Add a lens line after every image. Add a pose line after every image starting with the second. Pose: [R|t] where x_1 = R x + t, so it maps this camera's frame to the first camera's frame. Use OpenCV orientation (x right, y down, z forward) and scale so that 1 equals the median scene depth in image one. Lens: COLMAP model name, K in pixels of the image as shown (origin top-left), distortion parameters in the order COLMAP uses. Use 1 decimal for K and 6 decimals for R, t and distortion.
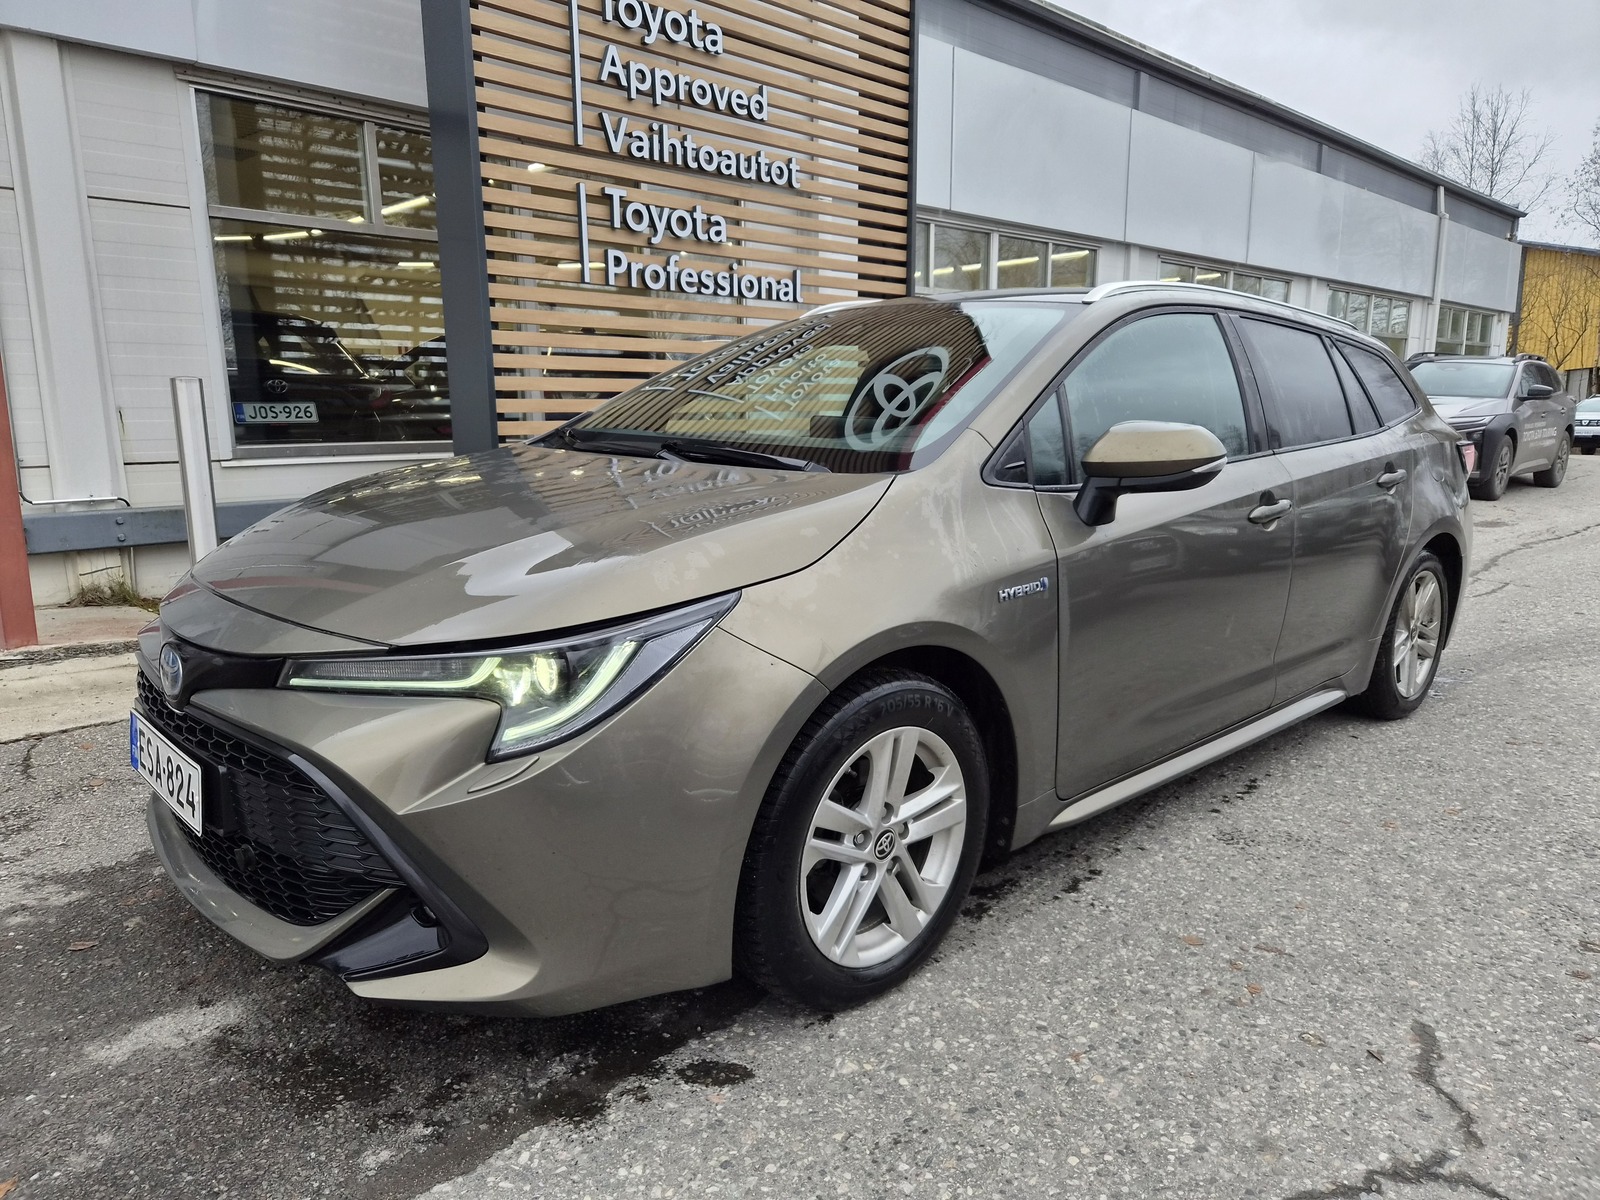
lens RADIAL K [[1086.3, 0, 800.0], [0, 1086.3, 600.0], [0, 0, 1]] dist [0.043683, -0.050250]
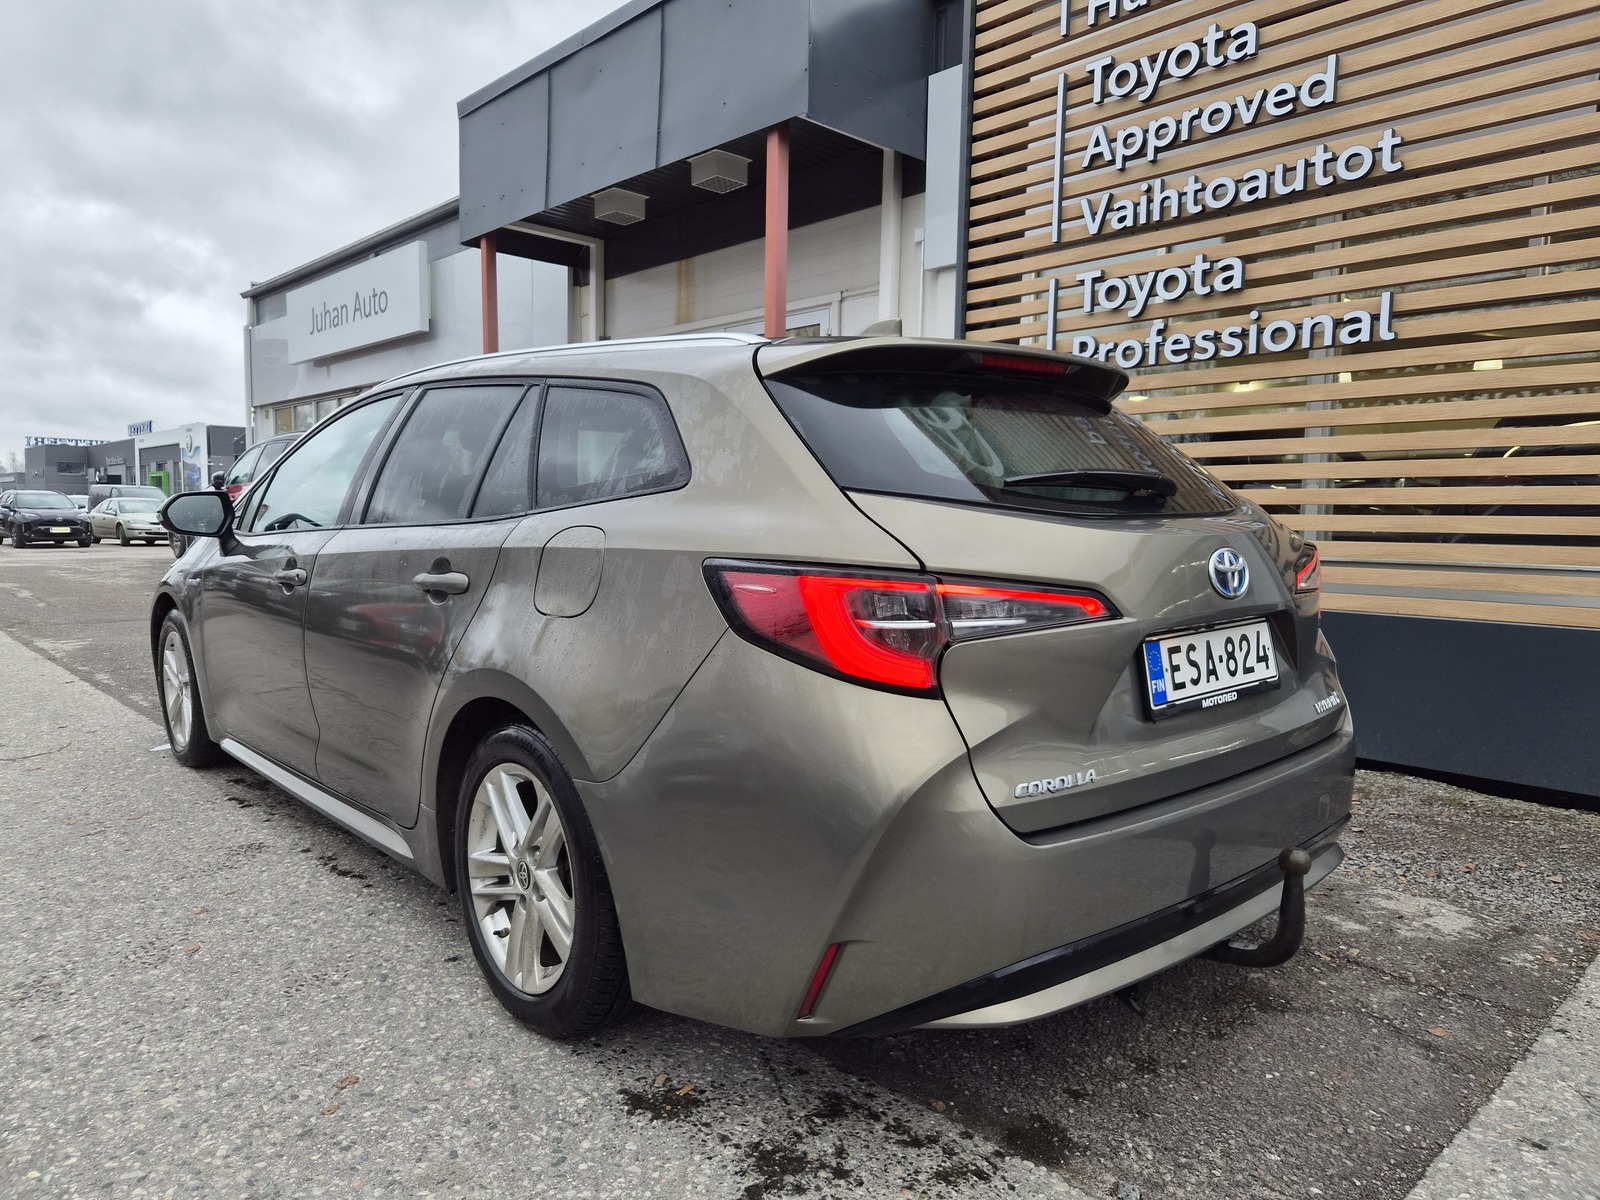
lens RADIAL K [[1086.3, 0, 800.0], [0, 1086.3, 600.0], [0, 0, 1]] dist [0.043683, -0.050250]
pose [[-0.034565, 0.084035, -0.995863, 0.792085], [-0.181578, 0.979346, 0.088944, -0.133027], [0.982769, 0.183901, -0.018592, 0.805804]]
